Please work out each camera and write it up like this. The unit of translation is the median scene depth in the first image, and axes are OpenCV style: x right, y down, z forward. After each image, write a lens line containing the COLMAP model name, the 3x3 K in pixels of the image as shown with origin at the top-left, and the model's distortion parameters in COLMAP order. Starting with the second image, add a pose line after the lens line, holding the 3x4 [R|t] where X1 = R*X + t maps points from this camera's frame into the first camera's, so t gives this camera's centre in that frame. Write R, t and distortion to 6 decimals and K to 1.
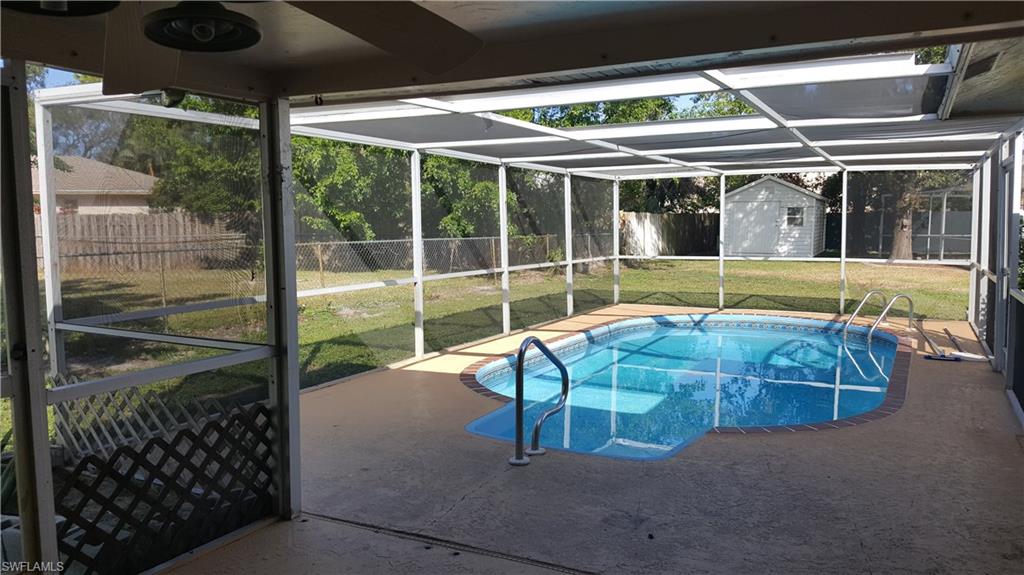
lens RADIAL K [[758.9, 0, 512.3], [0, 758.9, 295.1], [0, 0, 1]] dist [0.145588, -0.286530]
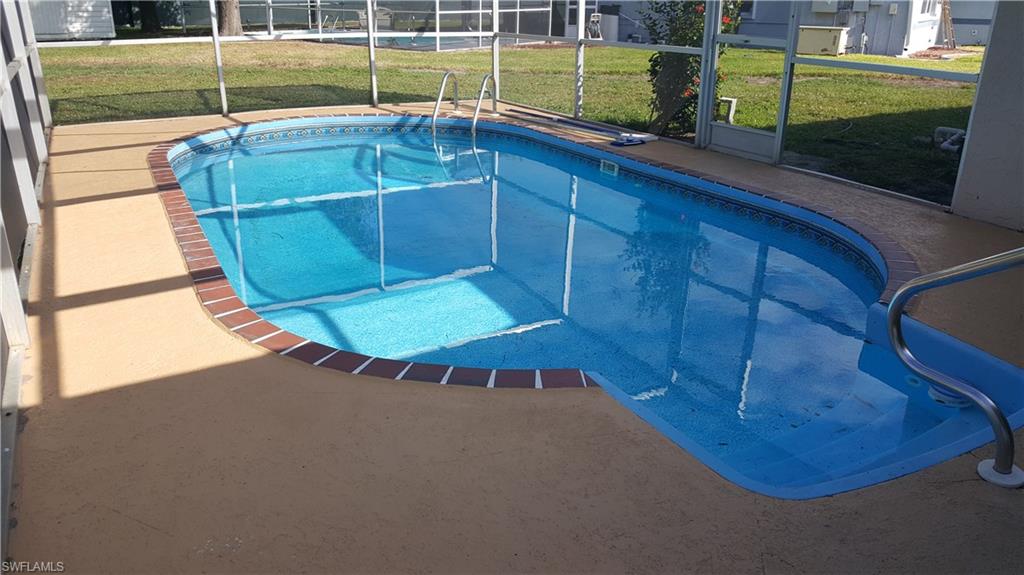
lens RADIAL K [[758.9, 0, 512.3], [0, 758.9, 295.1], [0, 0, 1]] dist [0.145588, -0.286530]
pose [[0.563211, -0.300566, 0.769710, -0.162989], [0.075964, 0.946388, 0.313973, -0.025625], [-0.822814, -0.118363, 0.555849, 0.340925]]
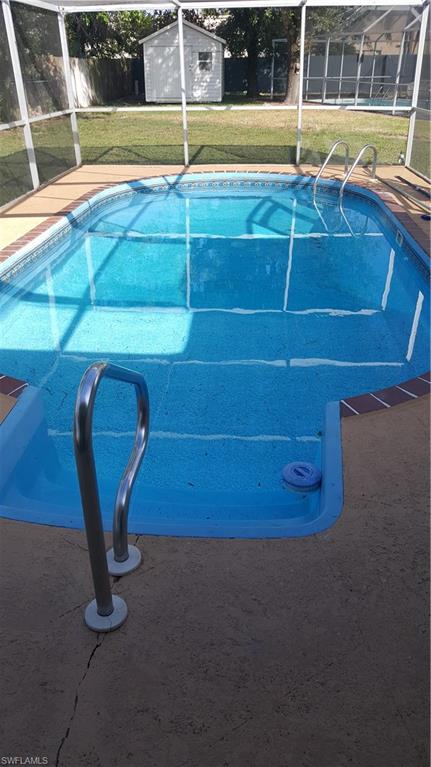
lens RADIAL K [[568.4, 0, 216.7], [0, 568.4, 385.2], [0, 0, 1]] dist [0.145588, -0.286530]
pose [[0.916543, -0.200026, 0.346321, -0.007811], [0.046876, 0.913702, 0.403671, -0.020738], [-0.397179, -0.353748, 0.846824, 0.232131]]
